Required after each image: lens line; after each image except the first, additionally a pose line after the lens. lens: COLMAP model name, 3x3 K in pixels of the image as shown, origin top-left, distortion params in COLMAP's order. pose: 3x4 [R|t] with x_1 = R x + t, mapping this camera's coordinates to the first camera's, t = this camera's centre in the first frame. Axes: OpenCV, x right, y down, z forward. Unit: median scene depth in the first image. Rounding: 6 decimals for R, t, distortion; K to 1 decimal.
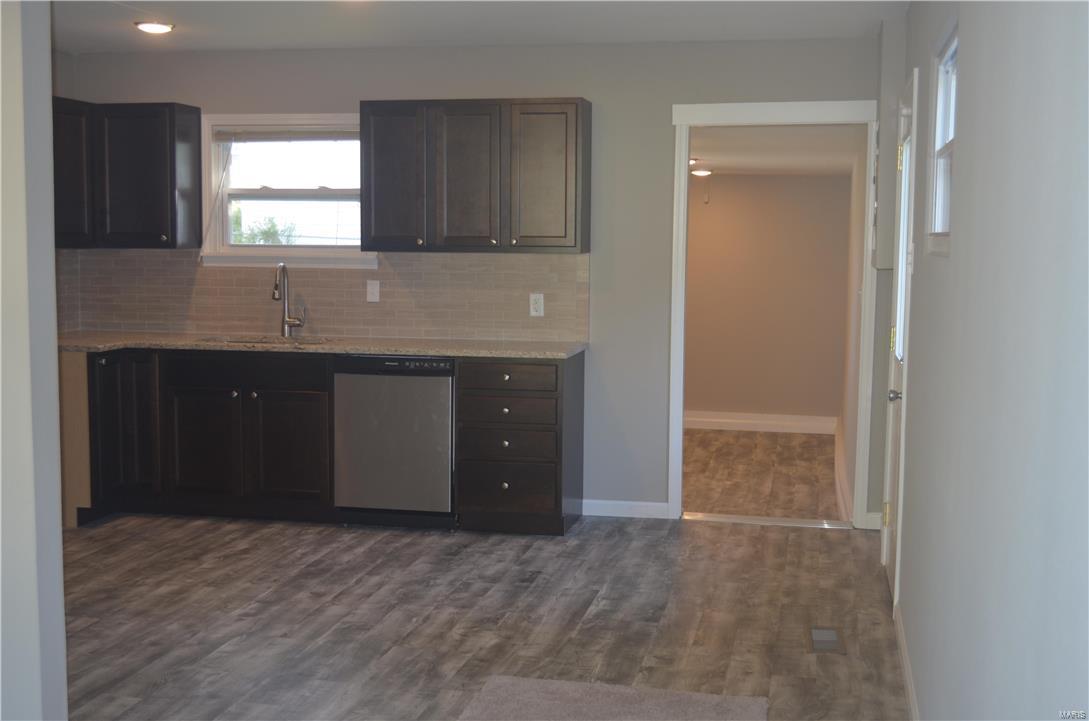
lens RADIAL K [[1369.6, 0, 517.1], [0, 1369.6, 377.5], [0, 0, 1]] dist [-0.017488, -0.000554]
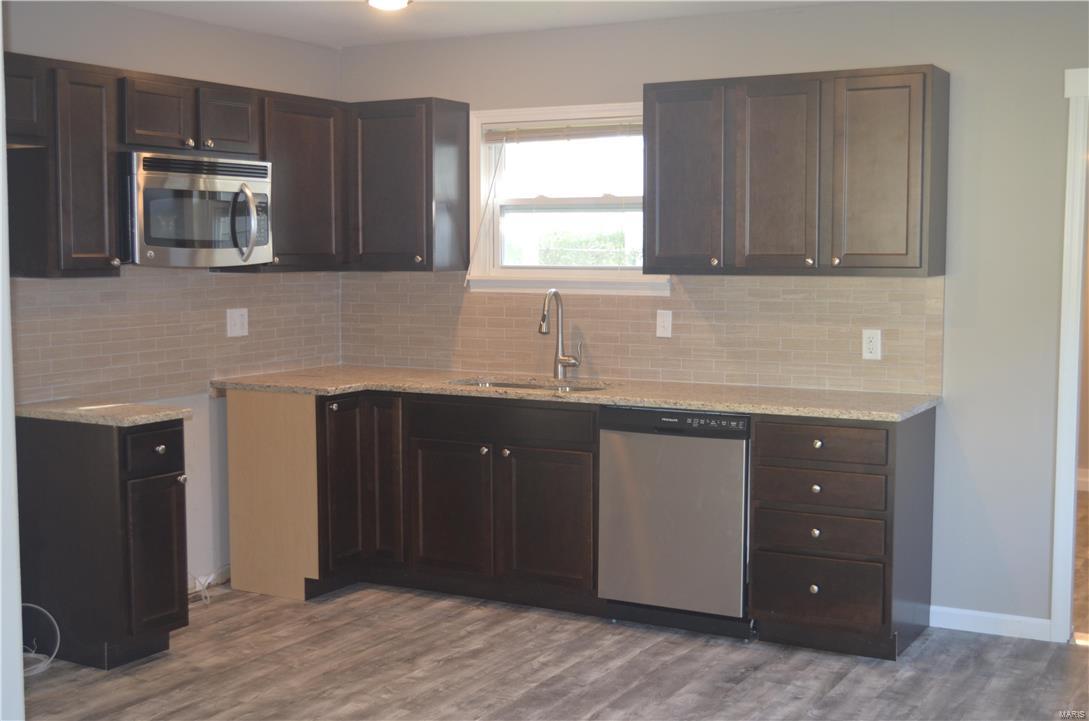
lens RADIAL K [[1369.6, 0, 517.1], [0, 1369.6, 377.5], [0, 0, 1]] dist [-0.017488, -0.000554]
pose [[0.956529, 0.018156, -0.291071, 0.049097], [-0.021594, 0.999730, -0.008604, -0.024894], [0.290836, 0.014515, 0.956663, 0.229473]]
